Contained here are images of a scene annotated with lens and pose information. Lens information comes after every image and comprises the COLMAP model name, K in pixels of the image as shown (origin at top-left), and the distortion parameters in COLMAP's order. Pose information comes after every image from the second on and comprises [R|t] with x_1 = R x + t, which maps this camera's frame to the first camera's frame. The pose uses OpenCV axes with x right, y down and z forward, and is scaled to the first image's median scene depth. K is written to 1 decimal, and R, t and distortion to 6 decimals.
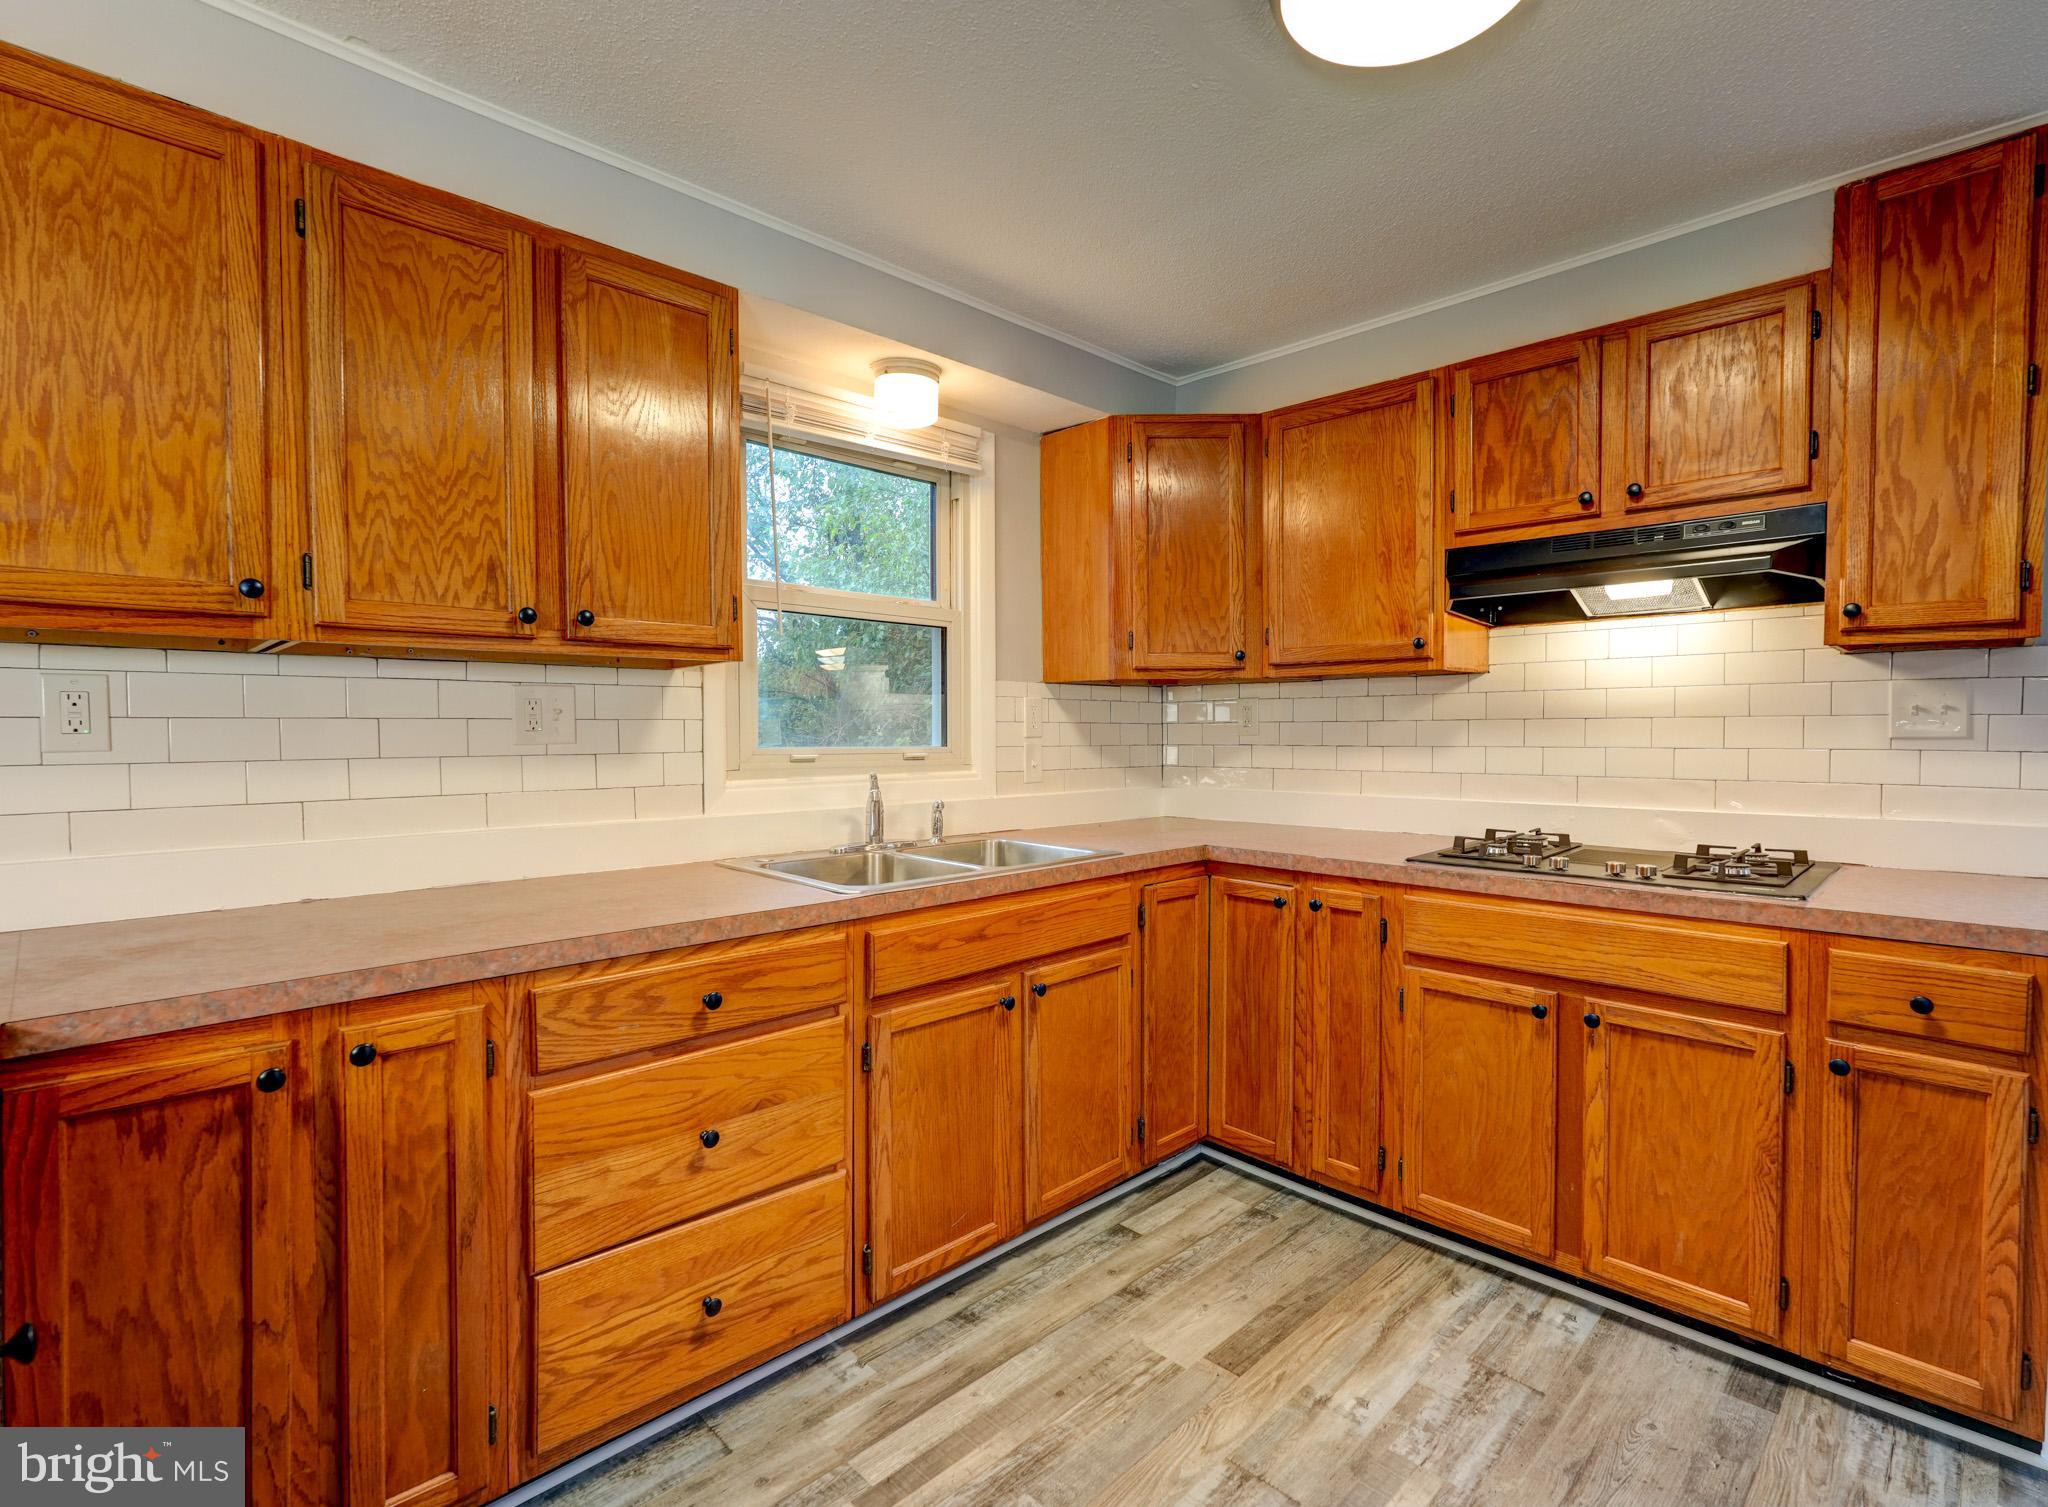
lens RADIAL K [[988.6, 0, 1042.2], [0, 988.6, 751.7], [0, 0, 1]] dist [-0.003090, 0.001840]
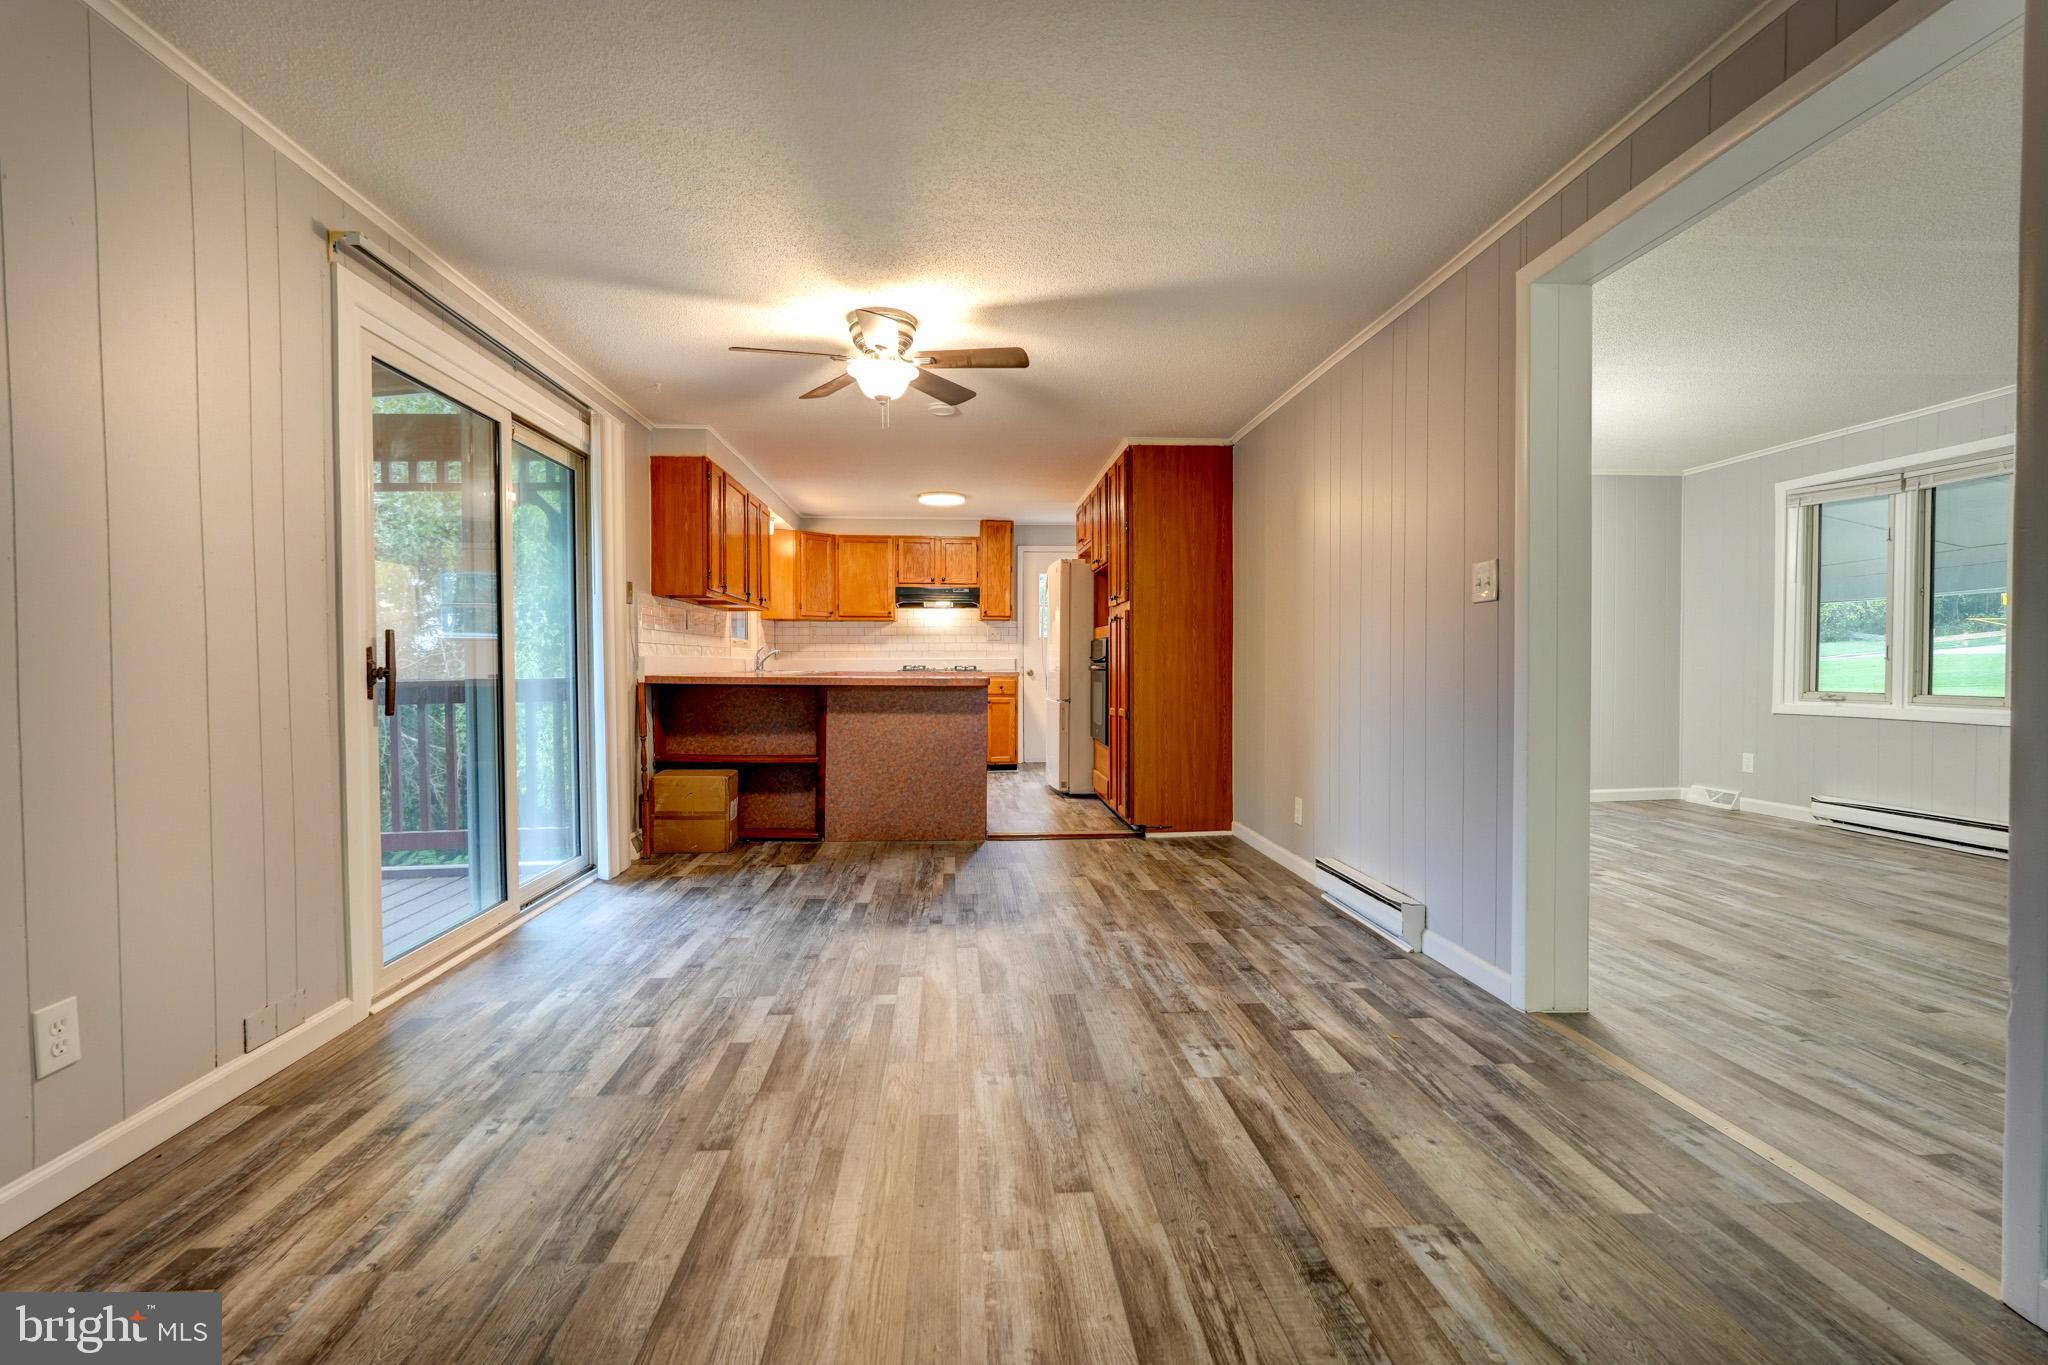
lens RADIAL K [[903.1, 0, 1017.6], [0, 903.1, 692.3], [0, 0, 1]] dist [-0.017926, 0.009731]
pose [[0.658077, -0.019624, 0.752695, -2.127325], [0.013632, 0.999807, 0.014148, 0.165231], [-0.752827, 0.000950, 0.658218, -1.781788]]
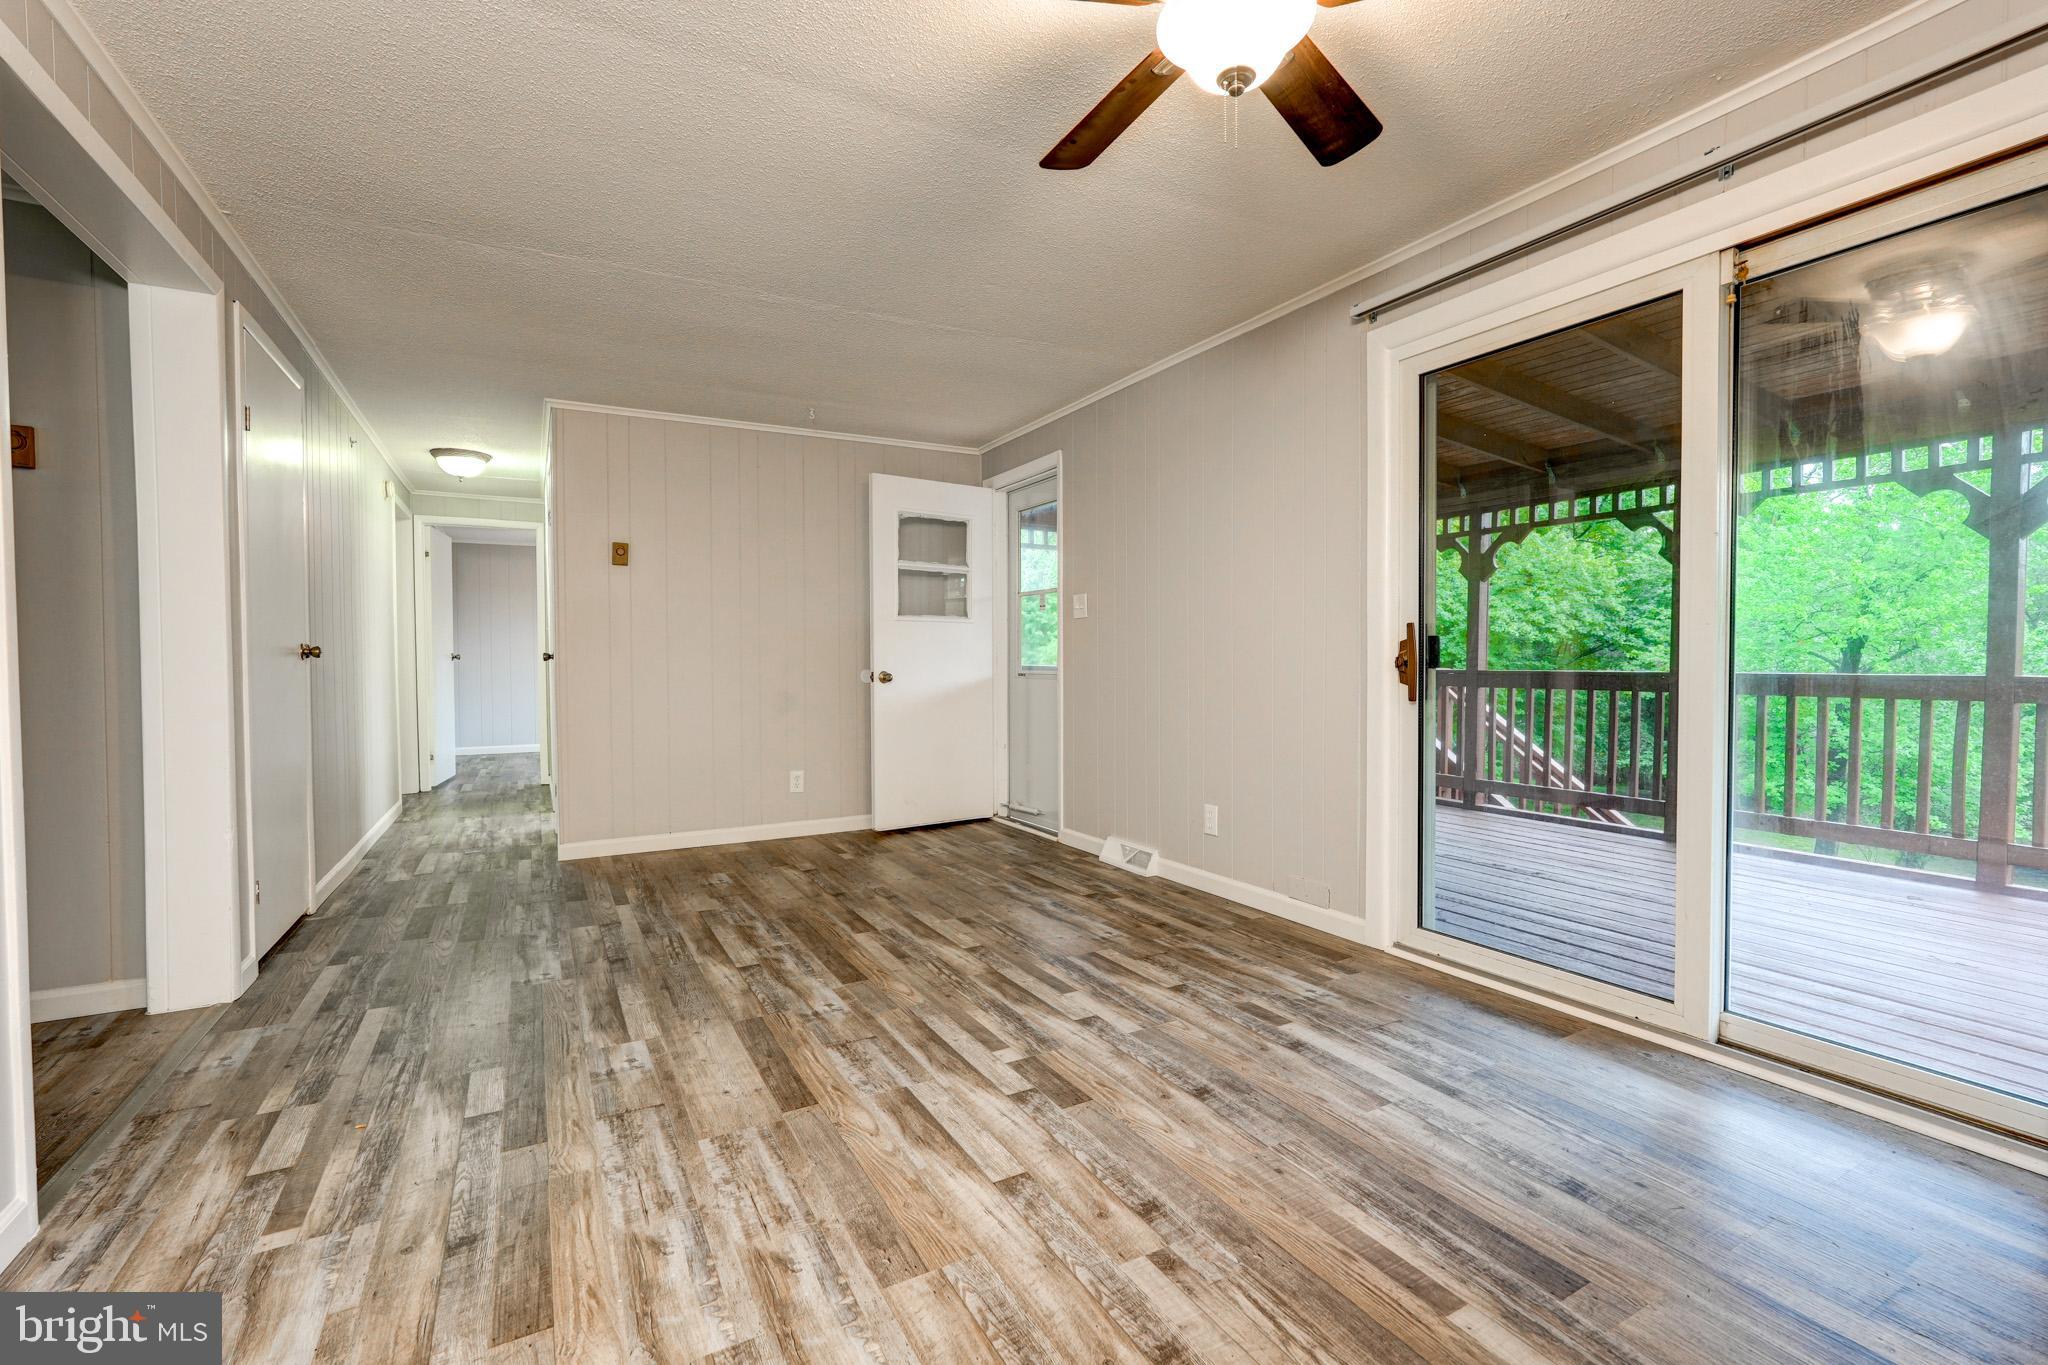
lens RADIAL K [[903.1, 0, 1017.6], [0, 903.1, 692.3], [0, 0, 1]] dist [-0.017926, 0.009731]
pose [[-0.287208, 0.044780, -0.956821, -0.275559], [-0.011267, 0.998680, 0.050121, 0.128843], [0.957802, 0.025176, -0.286325, -0.482924]]
